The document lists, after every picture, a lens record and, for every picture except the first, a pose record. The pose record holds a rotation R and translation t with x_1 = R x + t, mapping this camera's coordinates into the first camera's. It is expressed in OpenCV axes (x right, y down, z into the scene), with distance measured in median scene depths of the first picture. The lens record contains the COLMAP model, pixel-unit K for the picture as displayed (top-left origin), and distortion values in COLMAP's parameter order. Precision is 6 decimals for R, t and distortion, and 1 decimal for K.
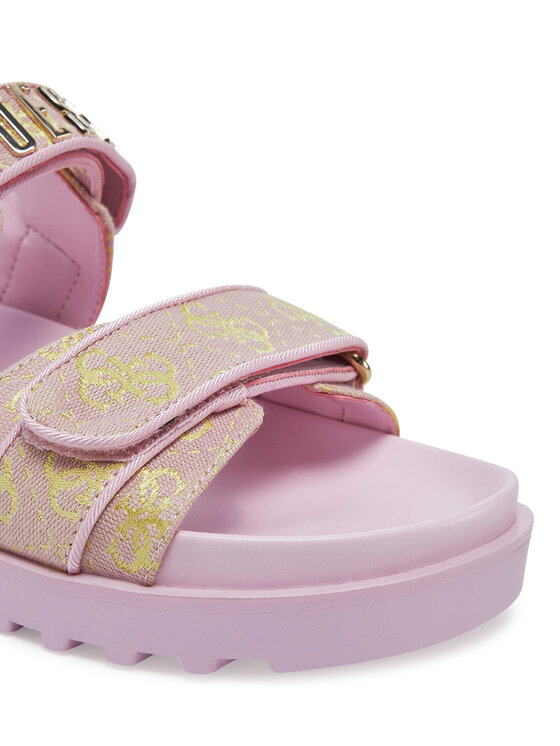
lens RADIAL K [[1058.2, 0, 280.0], [0, 1058.2, 373.0], [0, 0, 1]] dist [-0.031923, -0.015103]
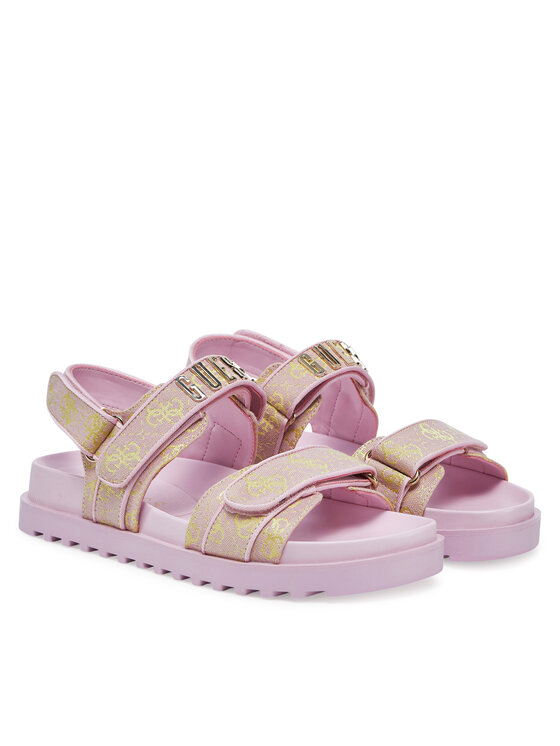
lens RADIAL K [[2194.7, 0, 280.0], [0, 2194.7, 373.0], [0, 0, 1]] dist [-0.128799, -0.194340]
pose [[0.988961, -0.052591, -0.138530, 0.609182], [0.033367, 0.989925, -0.137602, 0.453871], [0.144371, 0.131461, 0.980752, -4.039719]]
